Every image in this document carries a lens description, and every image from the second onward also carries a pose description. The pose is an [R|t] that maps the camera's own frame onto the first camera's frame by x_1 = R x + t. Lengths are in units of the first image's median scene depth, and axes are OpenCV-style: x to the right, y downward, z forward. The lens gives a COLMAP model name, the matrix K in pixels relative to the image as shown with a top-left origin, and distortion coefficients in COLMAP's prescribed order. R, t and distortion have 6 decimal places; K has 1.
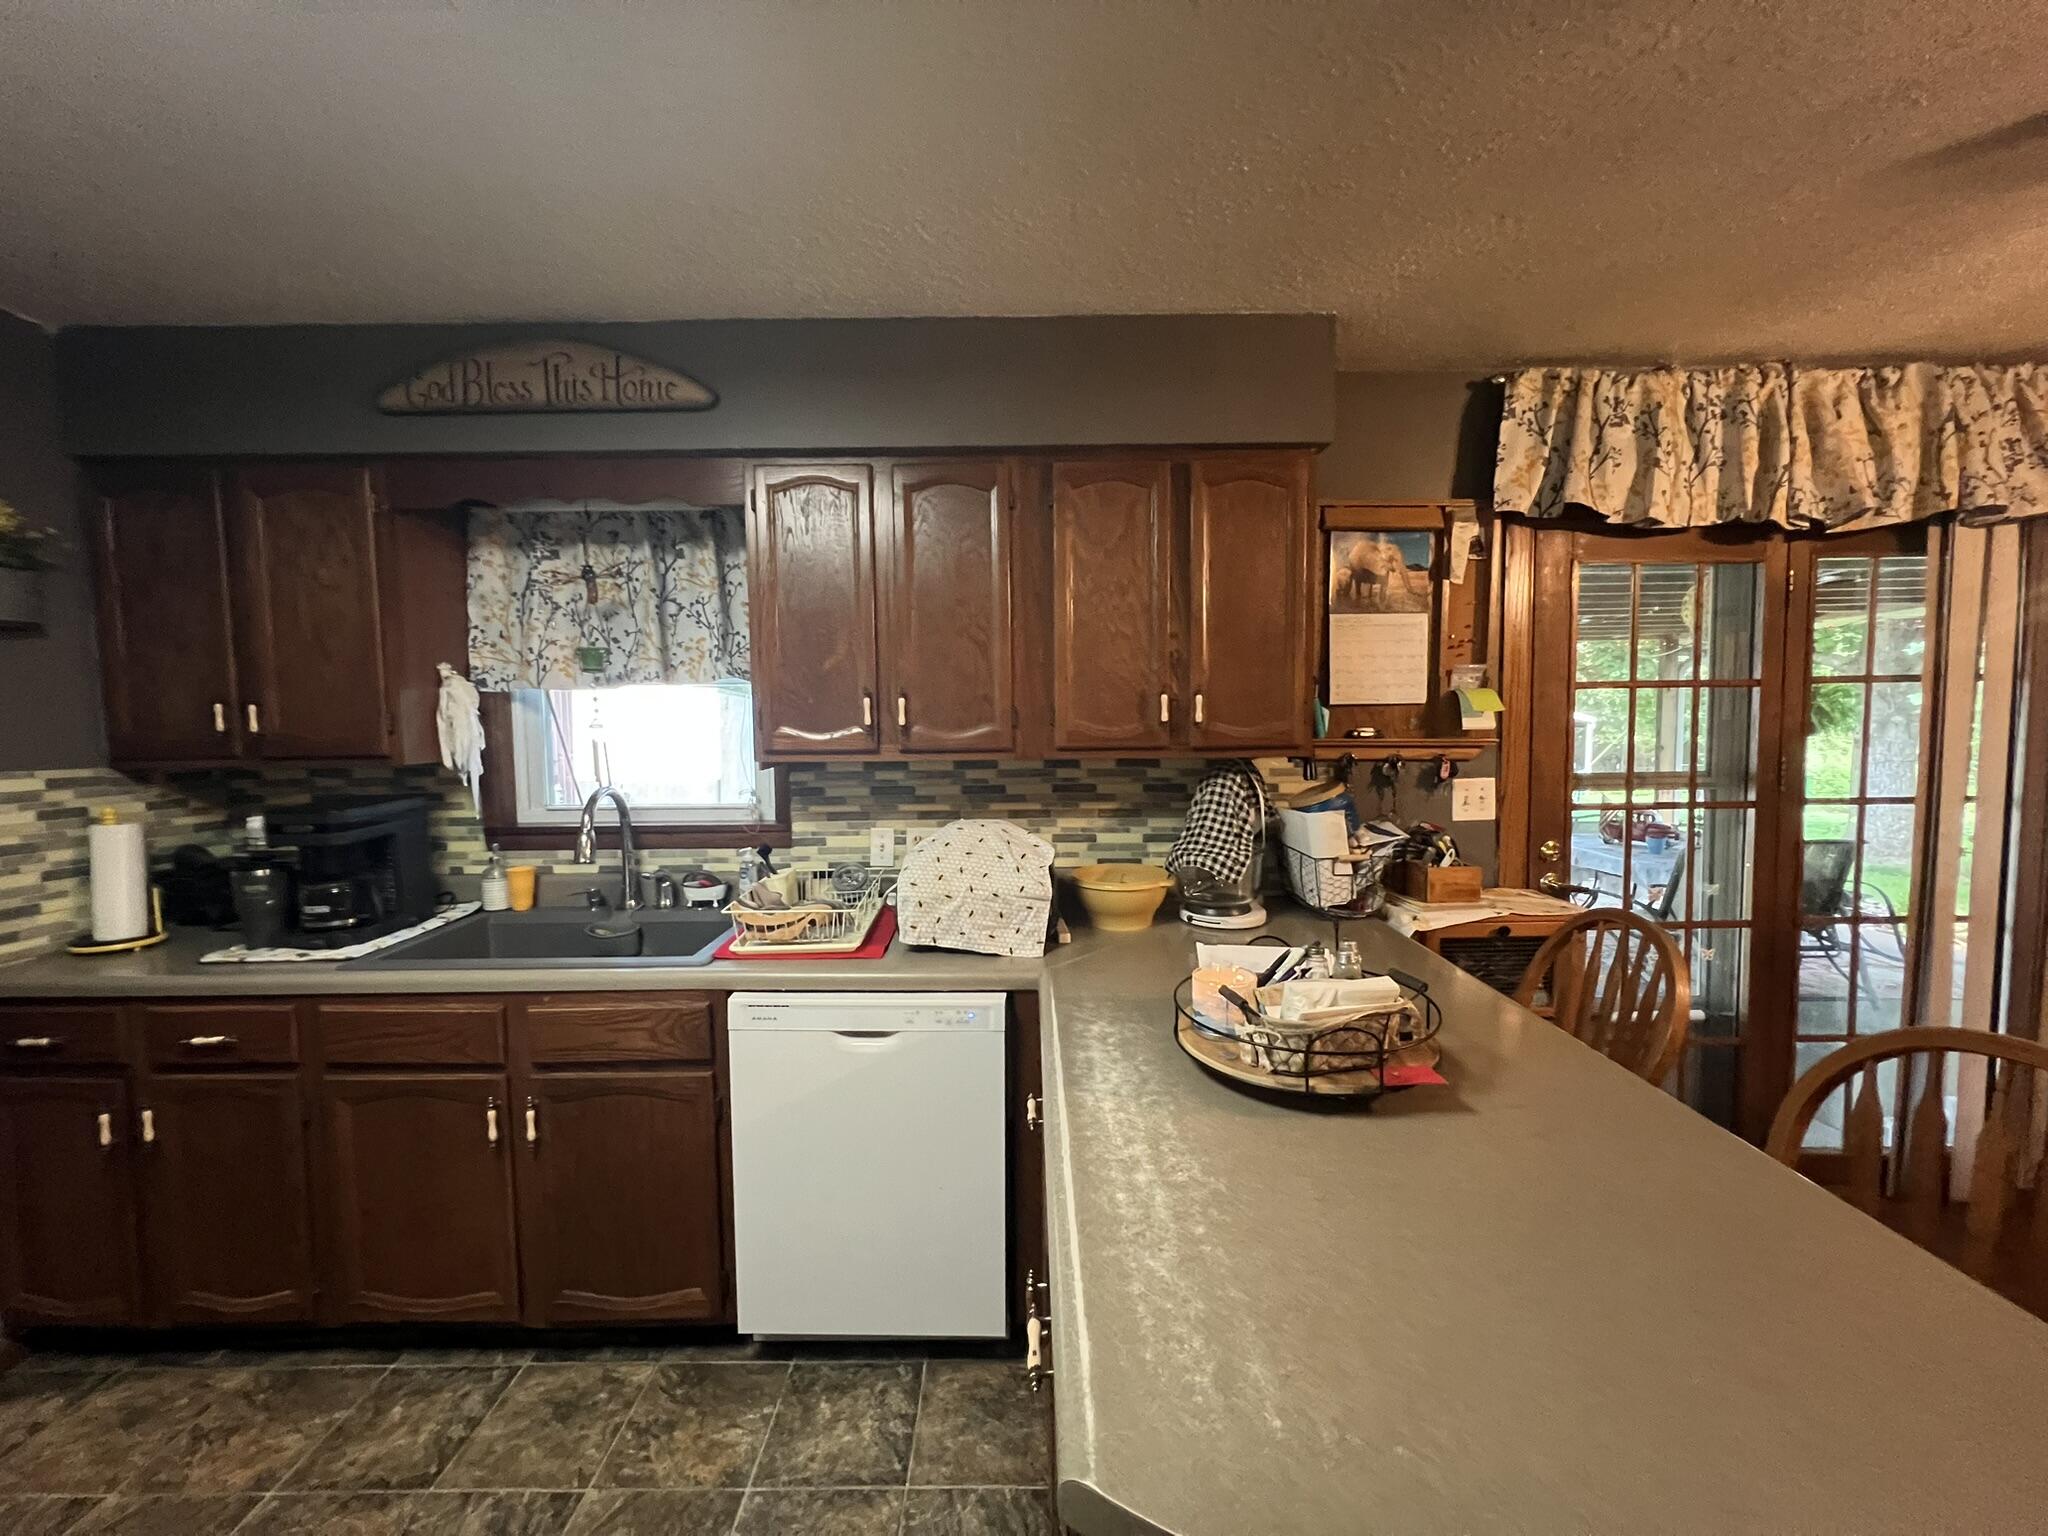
lens RADIAL K [[824.8, 0, 1024.0], [0, 824.8, 768.0], [0, 0, 1]] dist [0.001409, 0.000175]
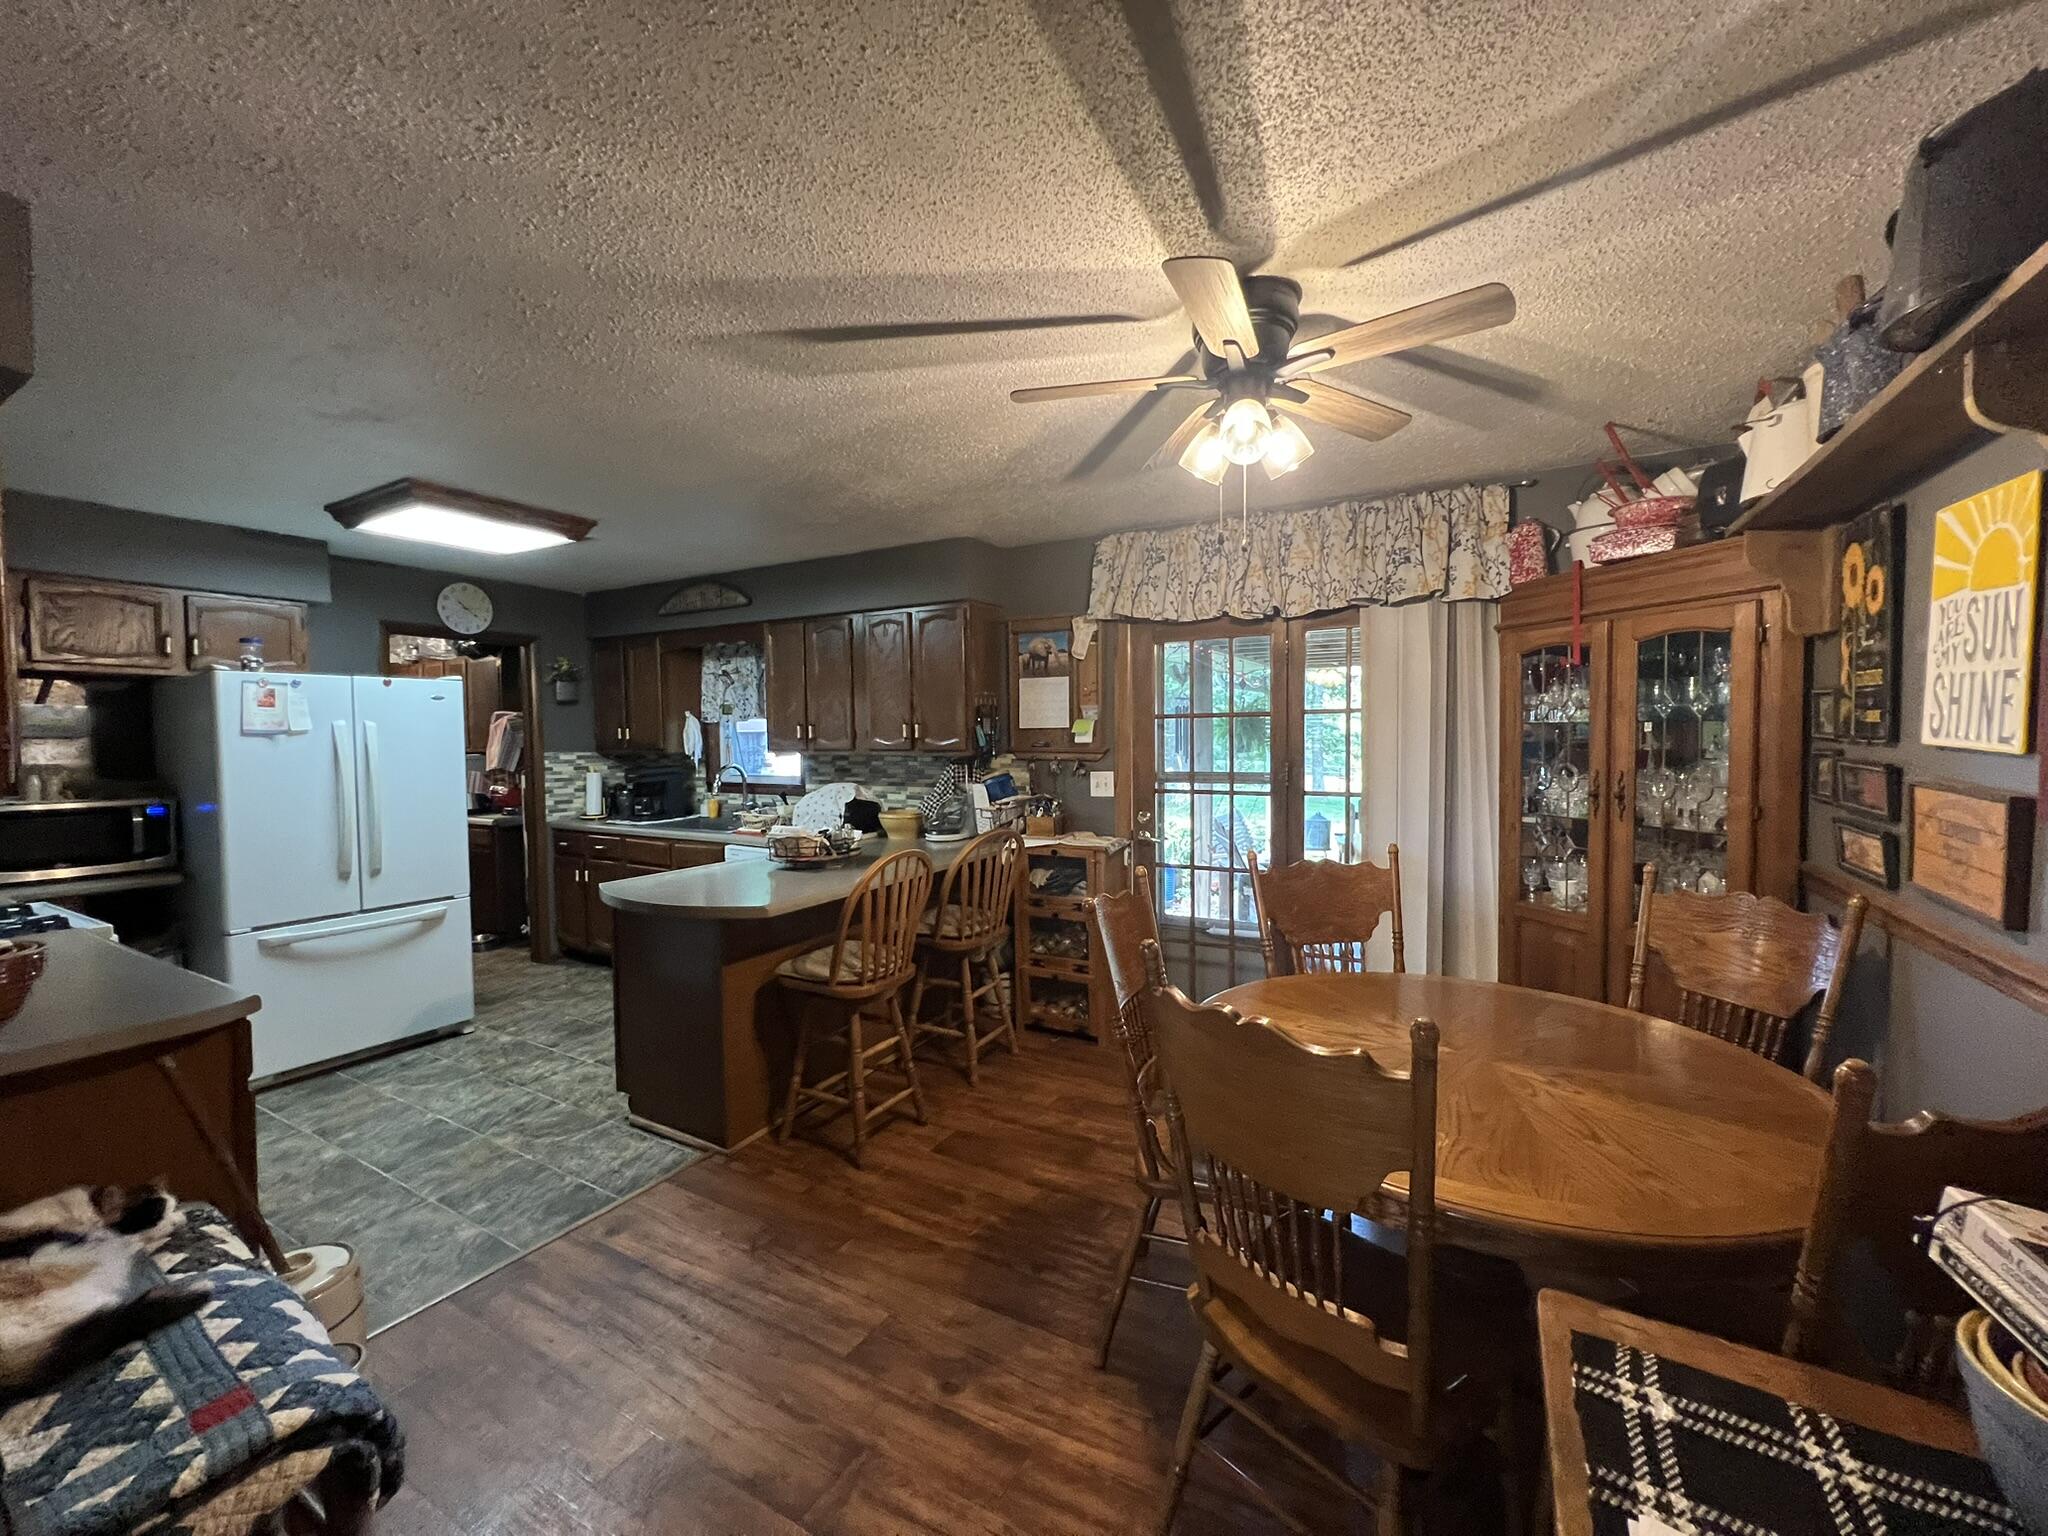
lens RADIAL K [[819.6, 0, 1025.4], [0, 819.6, 767.7], [0, 0, 1]] dist [-0.000426, -0.000009]
pose [[0.867804, 0.024380, -0.496308, 1.444265], [-0.032434, 0.999445, -0.007616, 0.025421], [0.495847, 0.022707, 0.868113, -0.624971]]
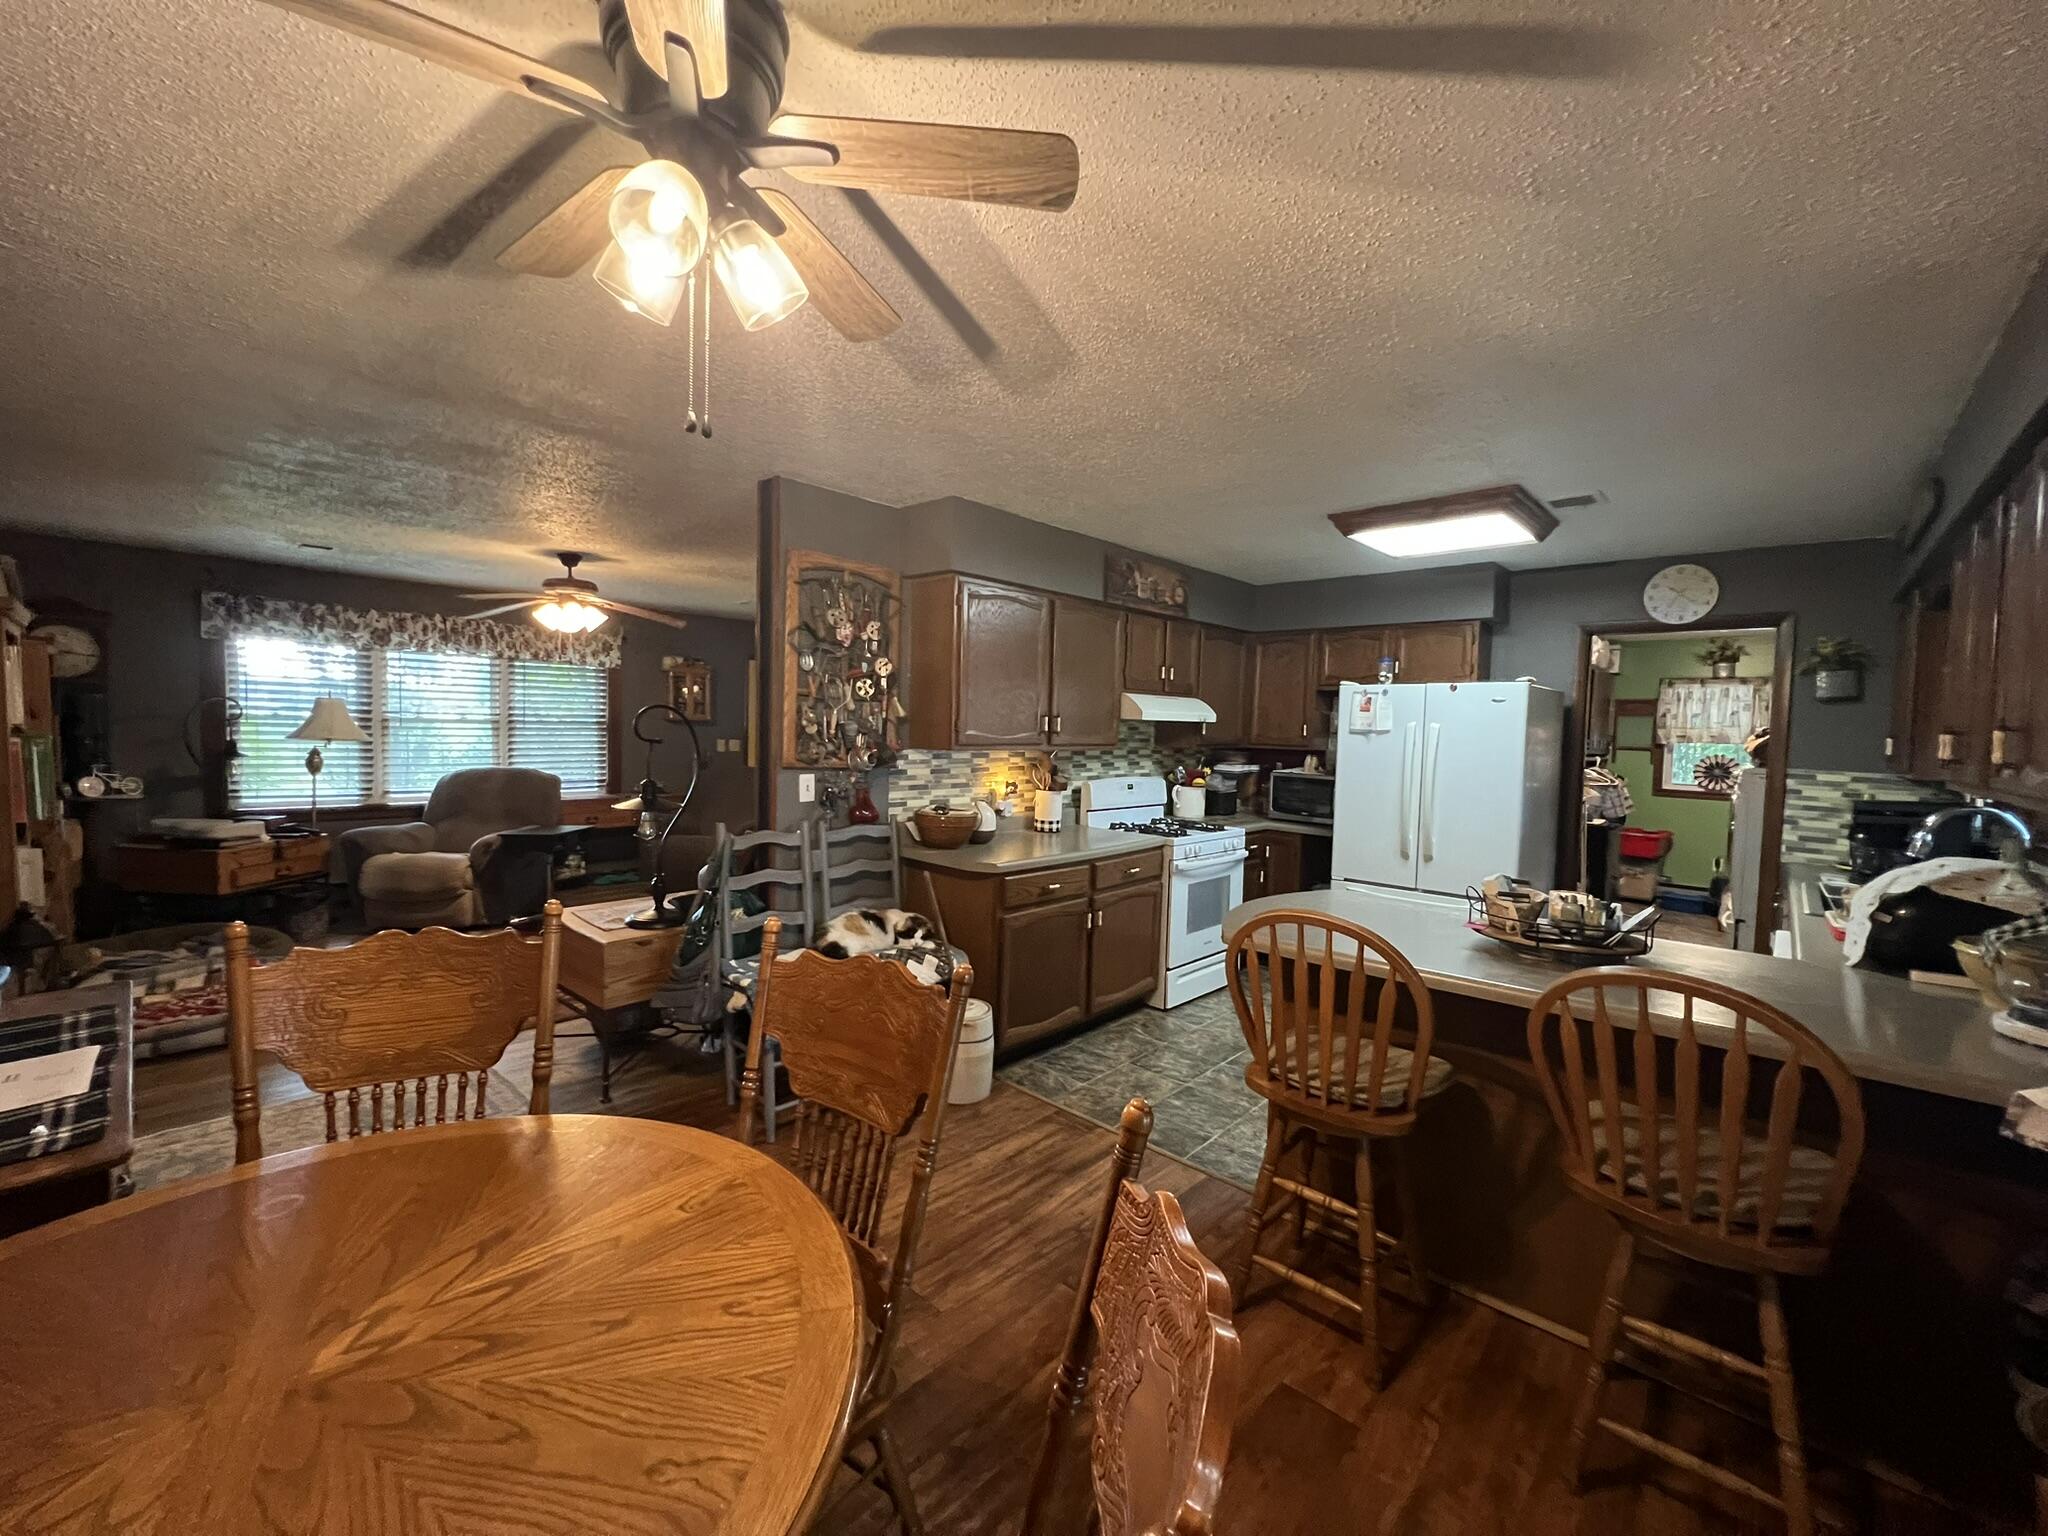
lens RADIAL K [[819.6, 0, 1025.4], [0, 819.6, 767.7], [0, 0, 1]] dist [-0.000426, -0.000009]
pose [[-0.679813, 0.029528, -0.732791, 1.460049], [-0.064585, 0.992897, 0.099925, -0.070198], [0.730536, 0.115258, -0.673077, 0.835964]]
